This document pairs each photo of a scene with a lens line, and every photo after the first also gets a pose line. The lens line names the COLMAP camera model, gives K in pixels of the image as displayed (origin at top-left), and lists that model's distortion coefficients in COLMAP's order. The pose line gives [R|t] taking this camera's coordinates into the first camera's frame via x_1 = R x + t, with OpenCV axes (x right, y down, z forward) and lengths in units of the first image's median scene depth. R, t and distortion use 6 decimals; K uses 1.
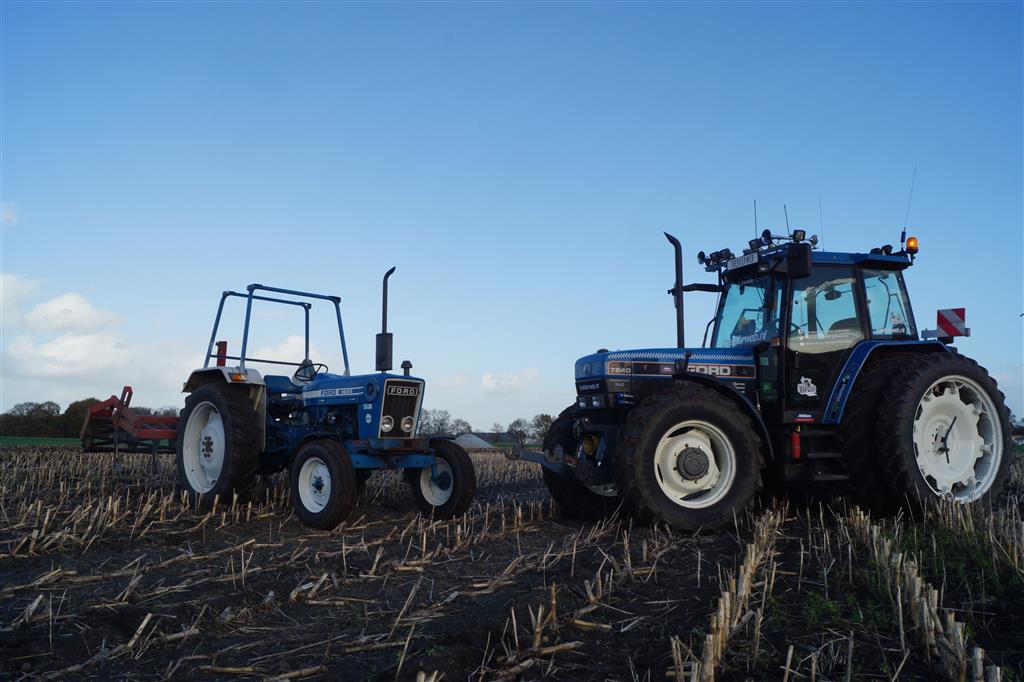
lens RADIAL K [[843.6, 0, 512.0], [0, 843.6, 341.0], [0, 0, 1]] dist [-0.067485, 0.005476]
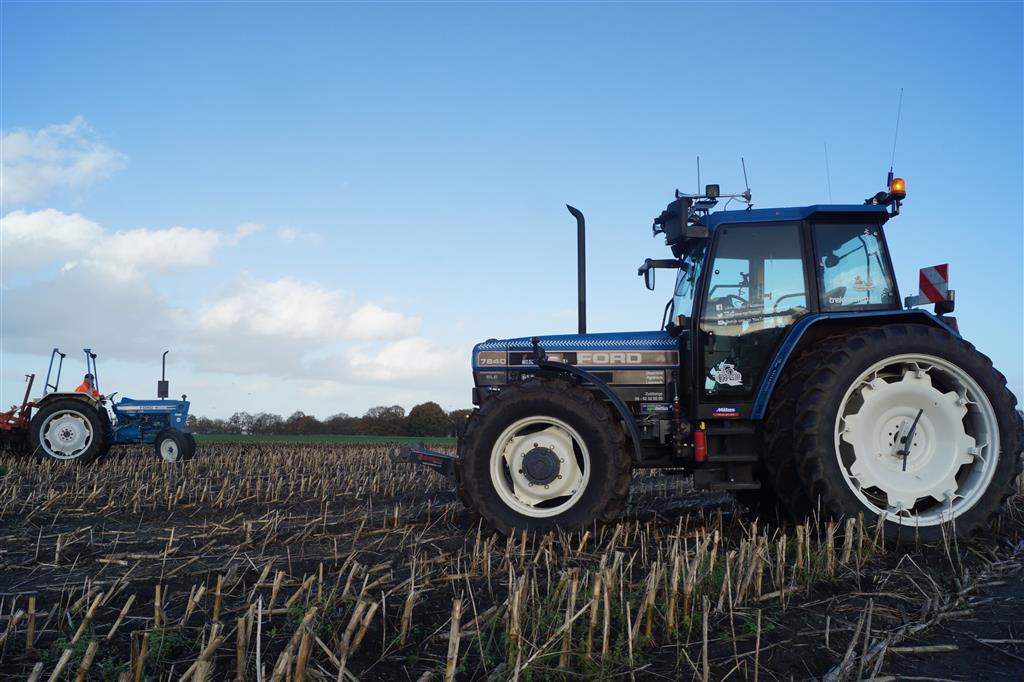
lens RADIAL K [[803.0, 0, 512.0], [0, 803.0, 341.0], [0, 0, 1]] dist [-0.068017, -0.000021]
pose [[0.926992, -0.041618, -0.372765, 0.455244], [0.040602, 0.999119, -0.010579, 0.022048], [0.372877, -0.005328, 0.927865, 0.197591]]
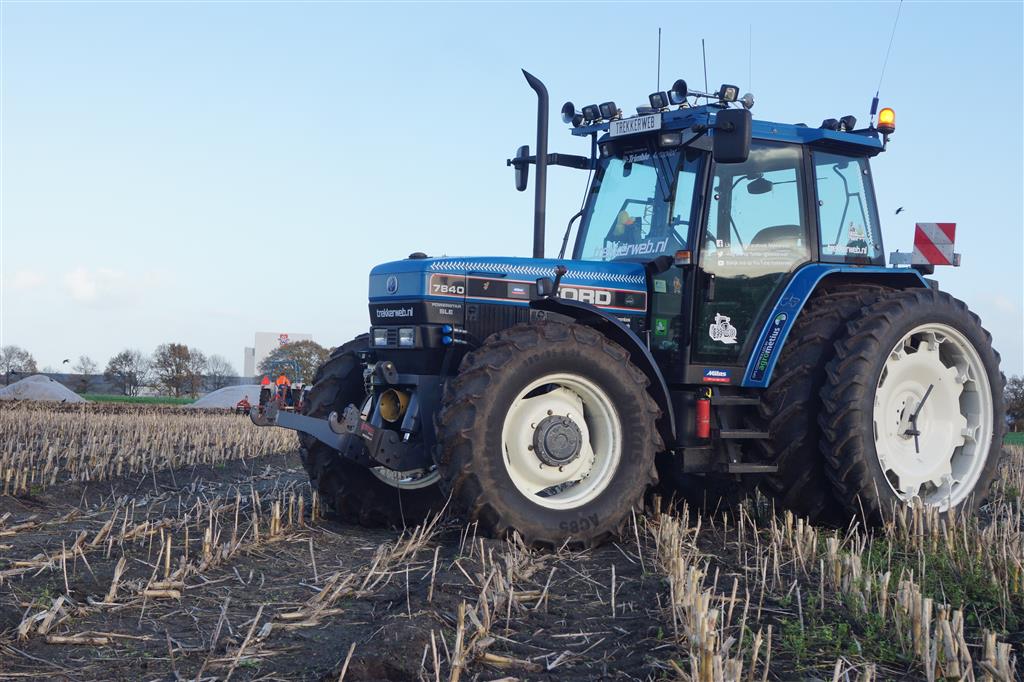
lens RADIAL K [[1521.7, 0, 512.0], [0, 1521.7, 341.0], [0, 0, 1]] dist [-0.015322, -0.037841]
pose [[0.965921, 0.043386, 0.255177, -0.108871], [-0.063840, 0.995329, 0.072424, -0.011462], [-0.250843, -0.086247, 0.964178, -0.101443]]
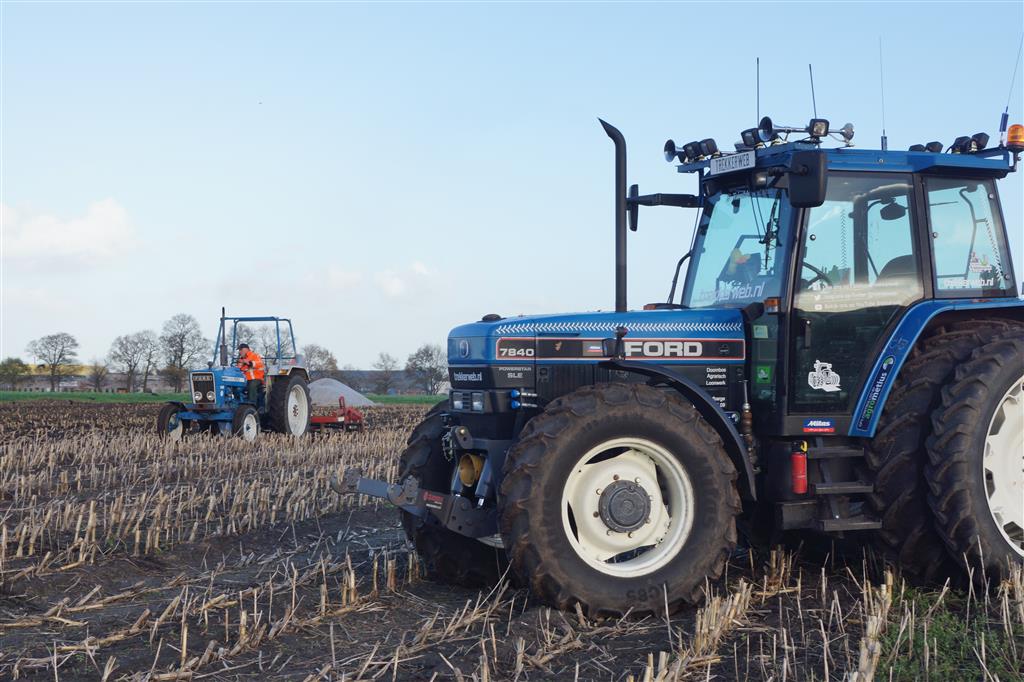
lens RADIAL K [[1623.0, 0, 512.0], [0, 1623.0, 341.0], [0, 0, 1]] dist [0.001169, -0.084646]
pose [[0.998263, 0.003898, 0.058781, 0.053326], [-0.009220, 0.995850, 0.090546, -0.078479], [-0.058184, -0.090931, 0.994156, -0.175086]]
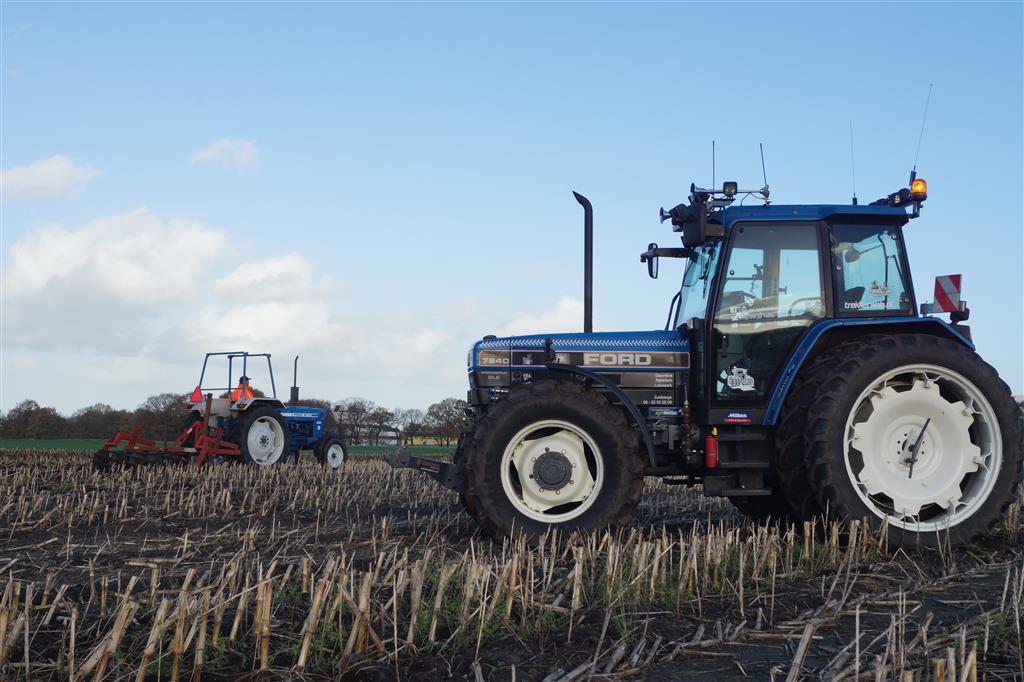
lens RADIAL K [[1285.8, 0, 512.0], [0, 1285.8, 341.0], [0, 0, 1]] dist [-0.027276, -0.006584]
pose [[0.962004, -0.012381, -0.272755, 0.483438], [0.021685, 0.999280, 0.031121, -0.024761], [0.272174, -0.035854, 0.961580, -0.238944]]
